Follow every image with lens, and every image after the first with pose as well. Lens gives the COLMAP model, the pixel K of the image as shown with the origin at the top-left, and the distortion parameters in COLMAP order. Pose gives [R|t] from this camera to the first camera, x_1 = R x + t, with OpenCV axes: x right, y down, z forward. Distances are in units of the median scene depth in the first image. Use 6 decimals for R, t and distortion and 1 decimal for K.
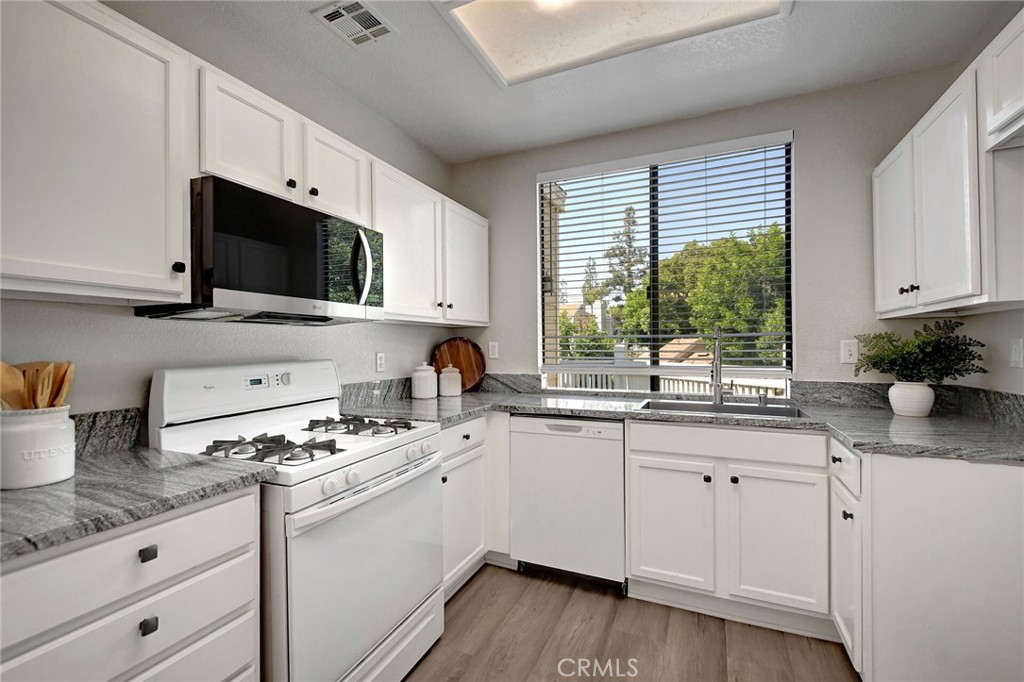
lens RADIAL K [[446.4, 0, 505.0], [0, 446.4, 338.5], [0, 0, 1]] dist [0.021204, -0.009886]
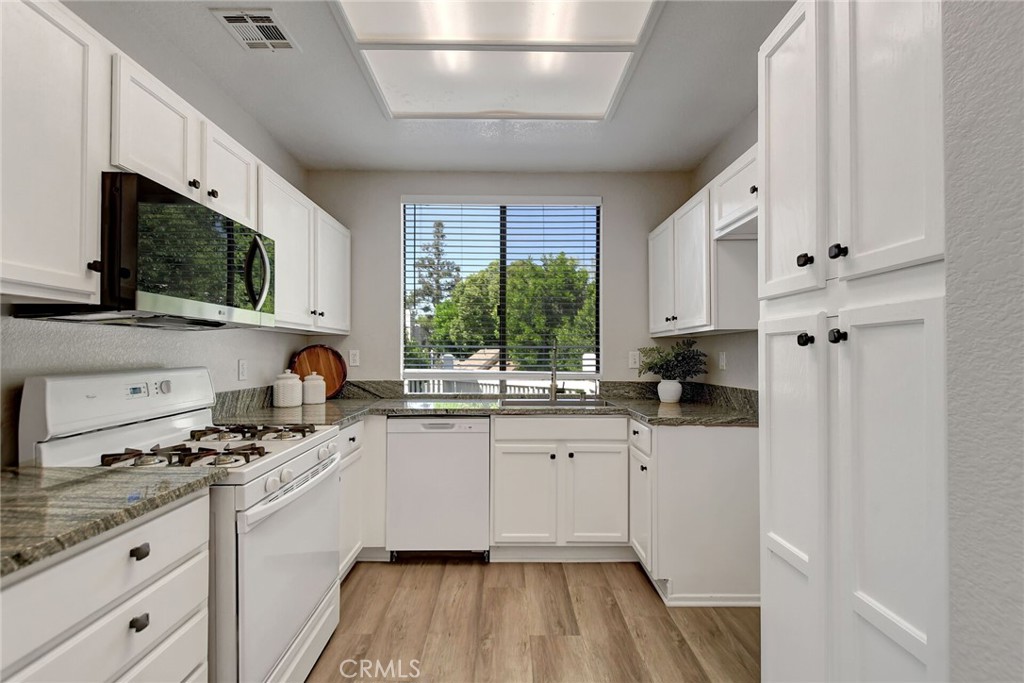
lens RADIAL K [[447.7, 0, 505.2], [0, 447.7, 341.1], [0, 0, 1]] dist [0.025183, -0.012249]
pose [[0.909976, 0.020397, 0.414159, -0.213382], [-0.014193, 0.999736, -0.018053, 0.001417], [-0.414418, 0.010550, 0.910026, -0.130327]]
